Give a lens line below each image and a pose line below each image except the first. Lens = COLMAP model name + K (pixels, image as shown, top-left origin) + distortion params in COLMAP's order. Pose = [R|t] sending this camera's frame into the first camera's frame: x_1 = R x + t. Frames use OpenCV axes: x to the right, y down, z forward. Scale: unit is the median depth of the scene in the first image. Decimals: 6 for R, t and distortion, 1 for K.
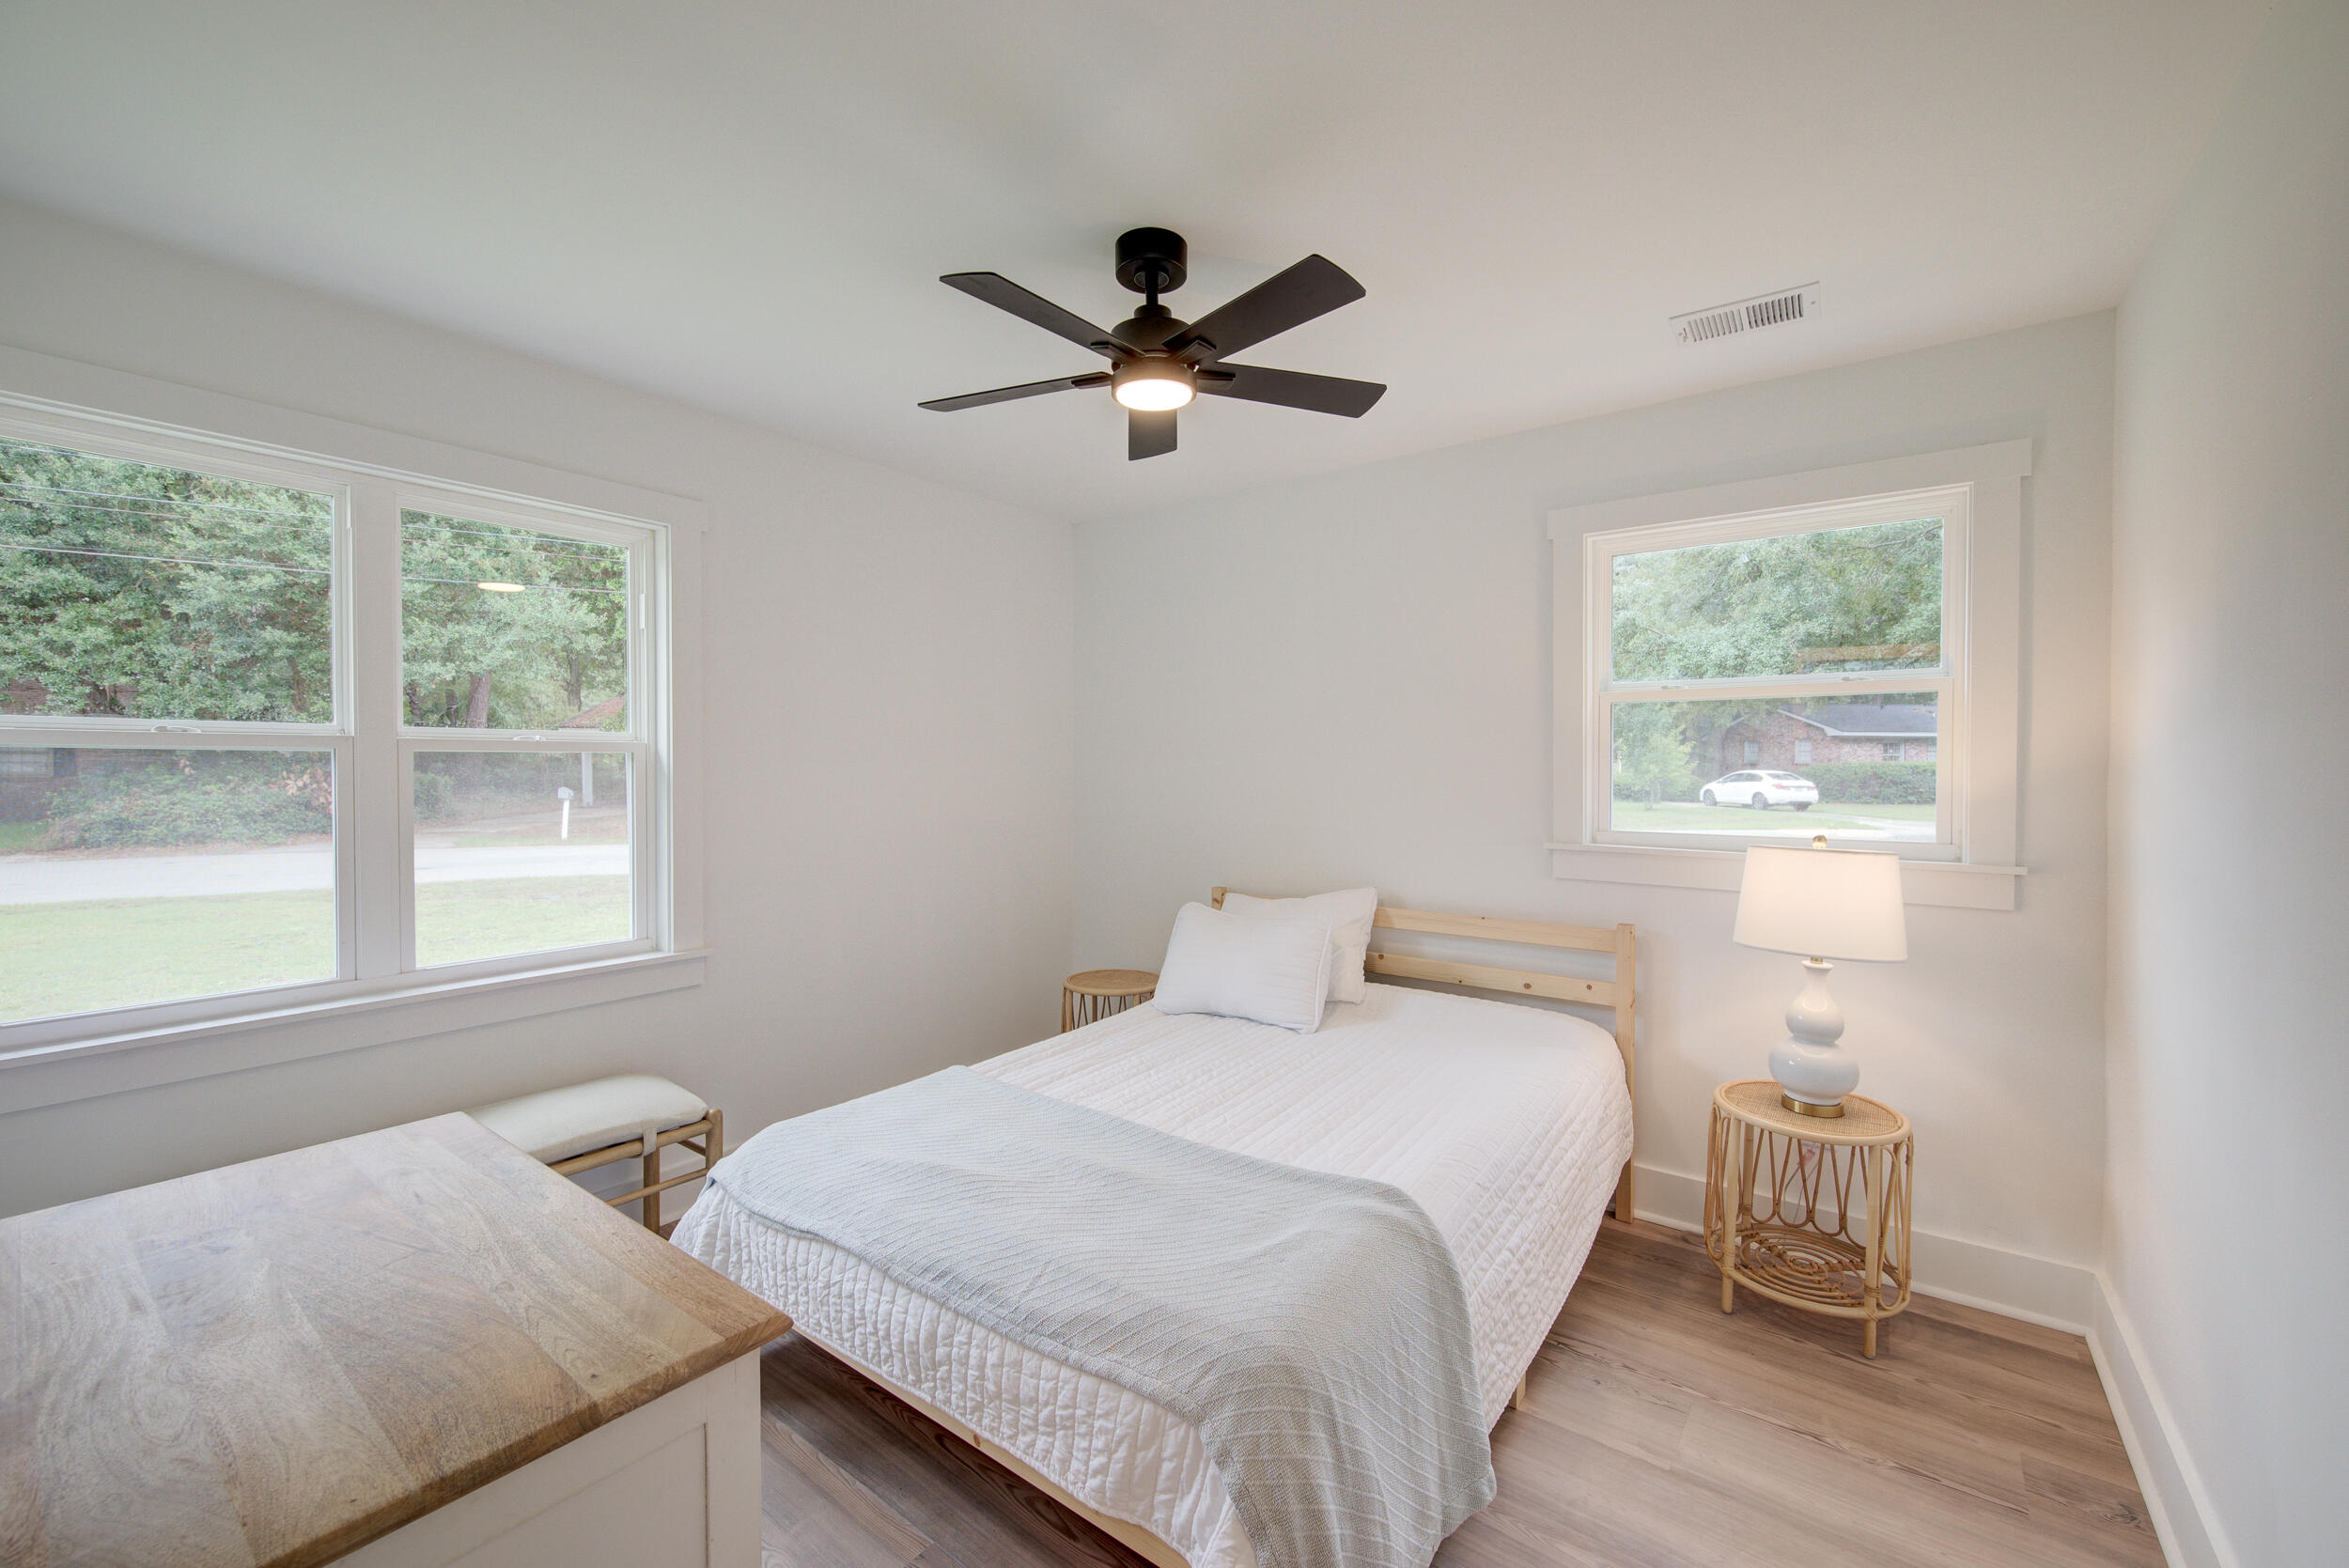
lens RADIAL K [[967.1, 0, 1183.3], [0, 967.1, 772.9], [0, 0, 1]] dist [0.005324, -0.000065]
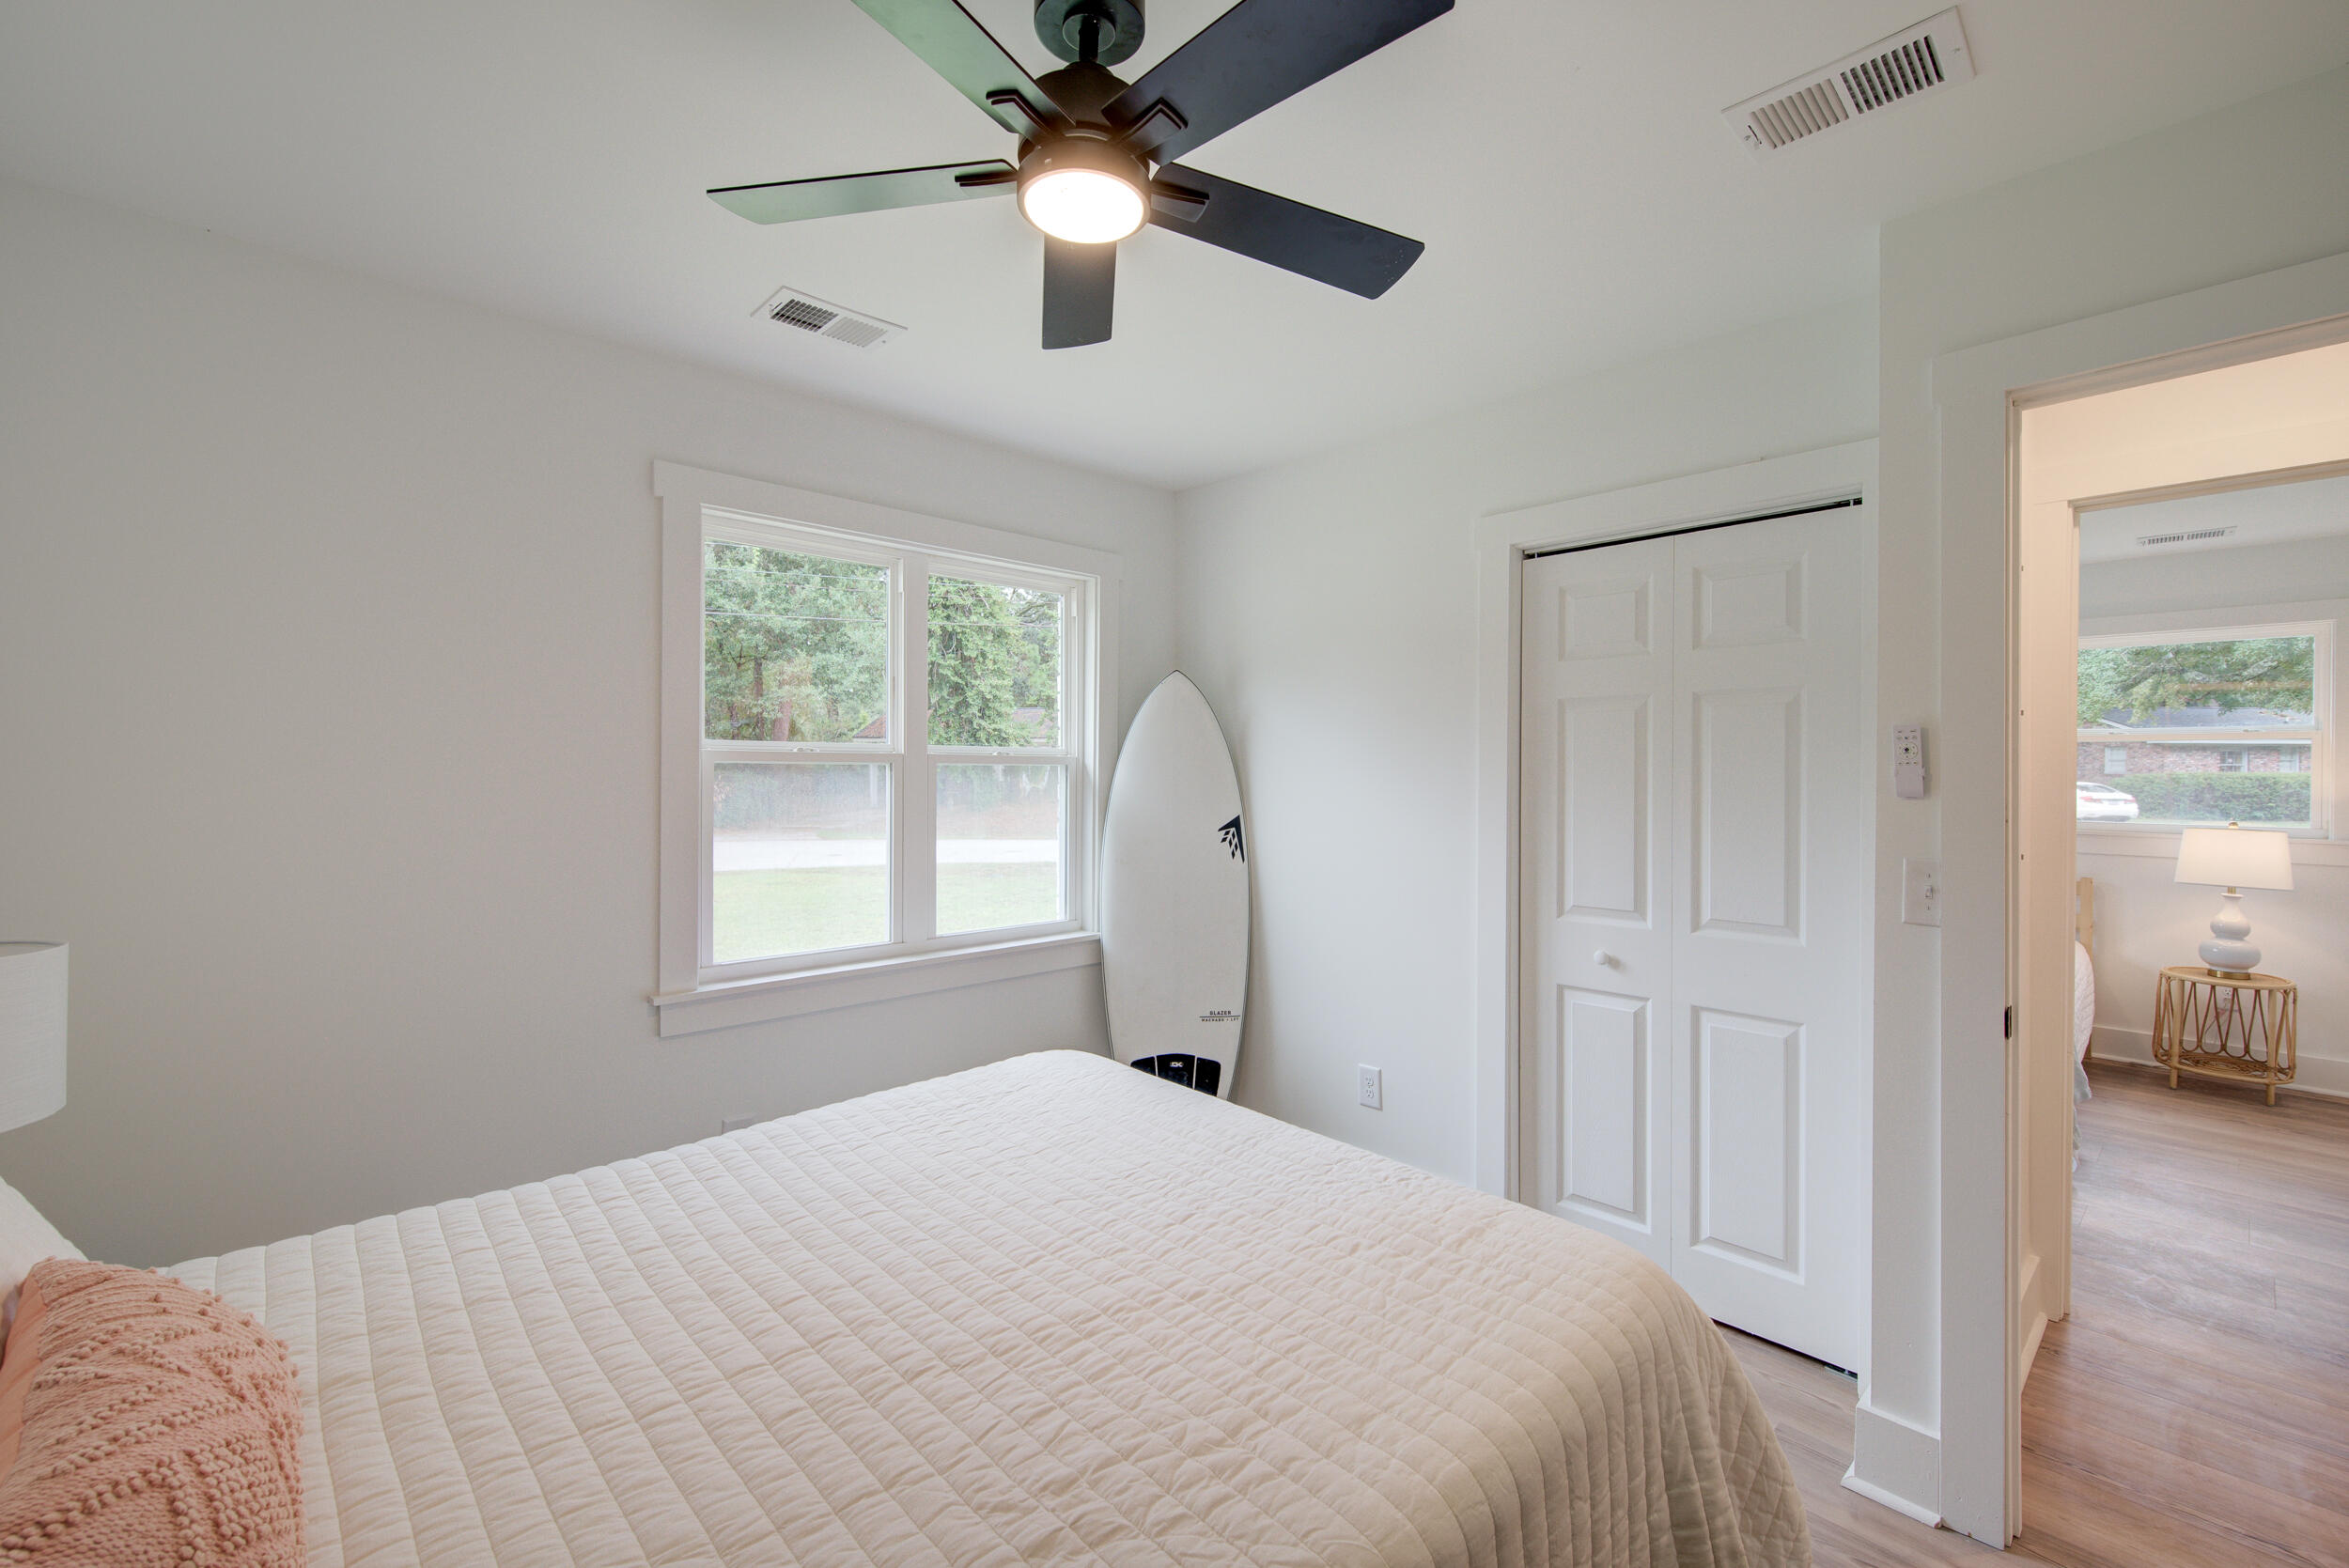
lens RADIAL K [[1004.8, 0, 1181.4], [0, 1004.8, 769.5], [0, 0, 1]] dist [0.003877, 0.000316]
pose [[0.985556, 0.002423, -0.169335, -0.197974], [-0.004345, 0.999930, -0.010980, 0.000109], [0.169297, 0.011557, 0.985497, -0.244574]]
